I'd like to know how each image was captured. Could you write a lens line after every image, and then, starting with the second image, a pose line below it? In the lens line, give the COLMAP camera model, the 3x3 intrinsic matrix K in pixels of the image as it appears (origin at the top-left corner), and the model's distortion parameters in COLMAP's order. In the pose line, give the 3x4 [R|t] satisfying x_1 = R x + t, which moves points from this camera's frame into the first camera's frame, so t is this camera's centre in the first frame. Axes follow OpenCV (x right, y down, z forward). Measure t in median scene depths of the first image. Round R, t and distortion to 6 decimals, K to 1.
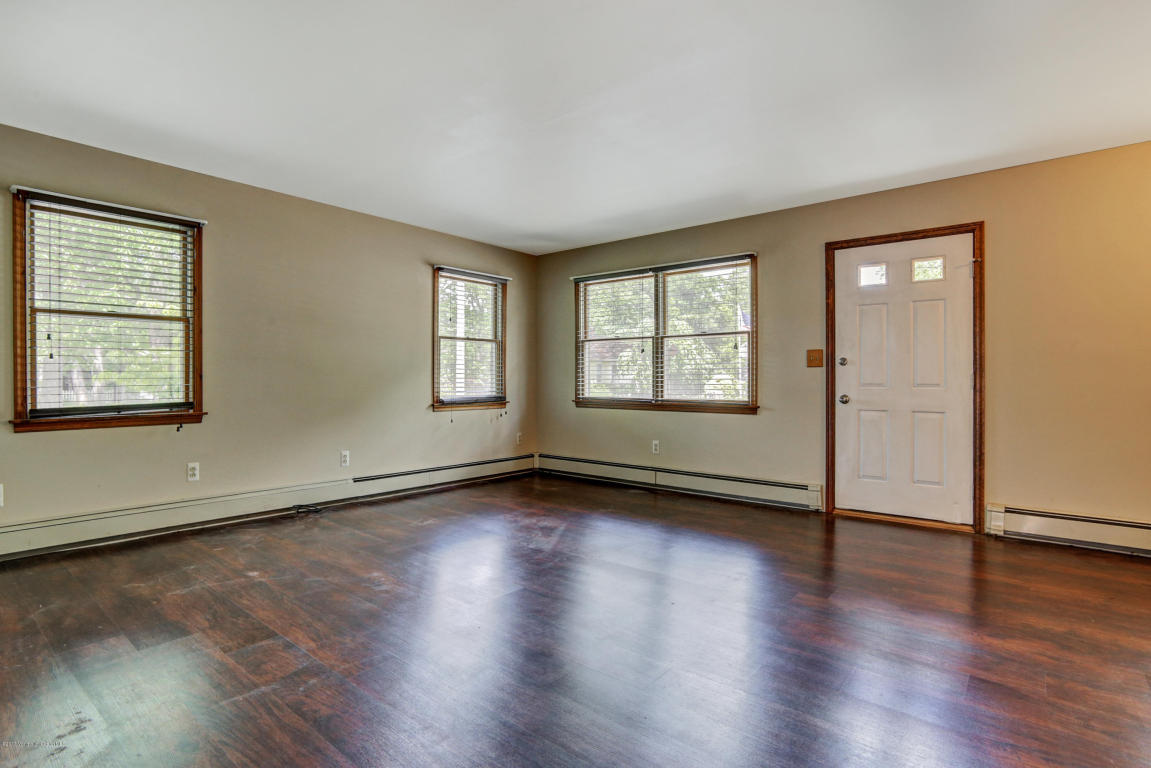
lens RADIAL K [[582.1, 0, 565.5], [0, 582.1, 381.2], [0, 0, 1]] dist [-0.036913, 0.009201]
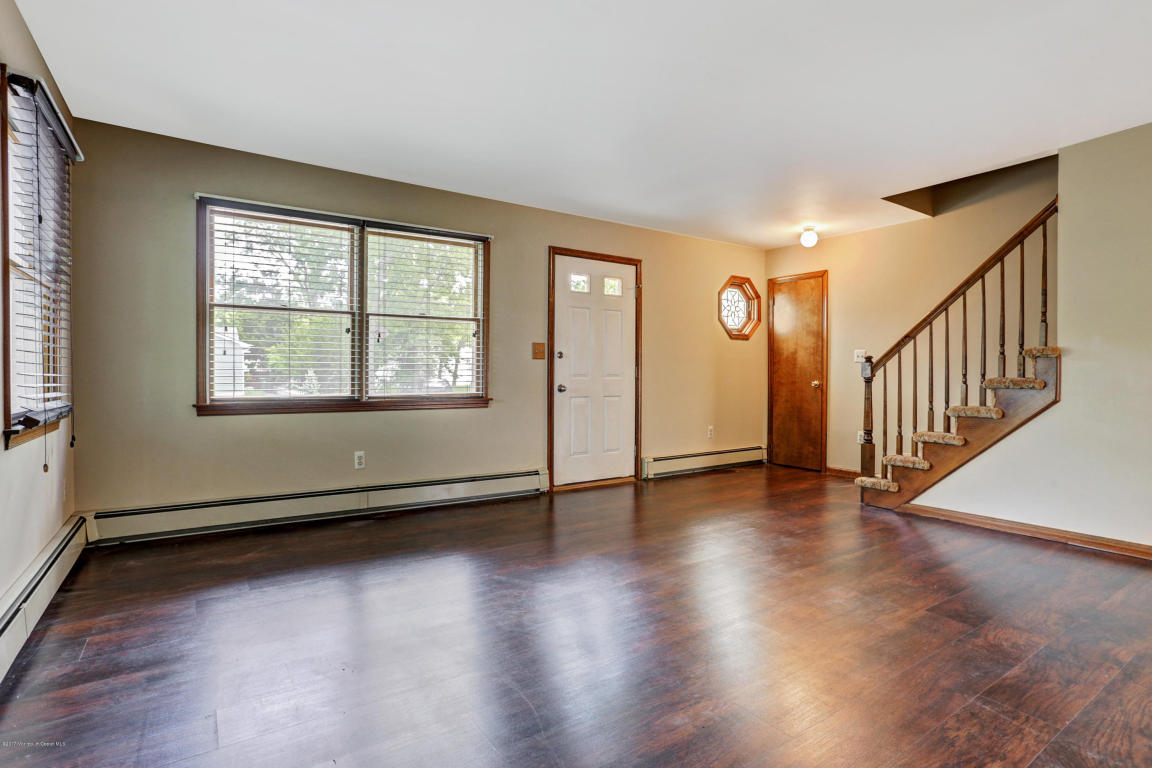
lens RADIAL K [[582.6, 0, 582.7], [0, 582.6, 381.8], [0, 0, 1]] dist [-0.036913, 0.009201]
pose [[0.265573, -0.012689, 0.964007, -0.593270], [0.002985, 0.999919, 0.012339, 0.004629], [-0.964086, -0.000400, 0.265590, 0.640782]]
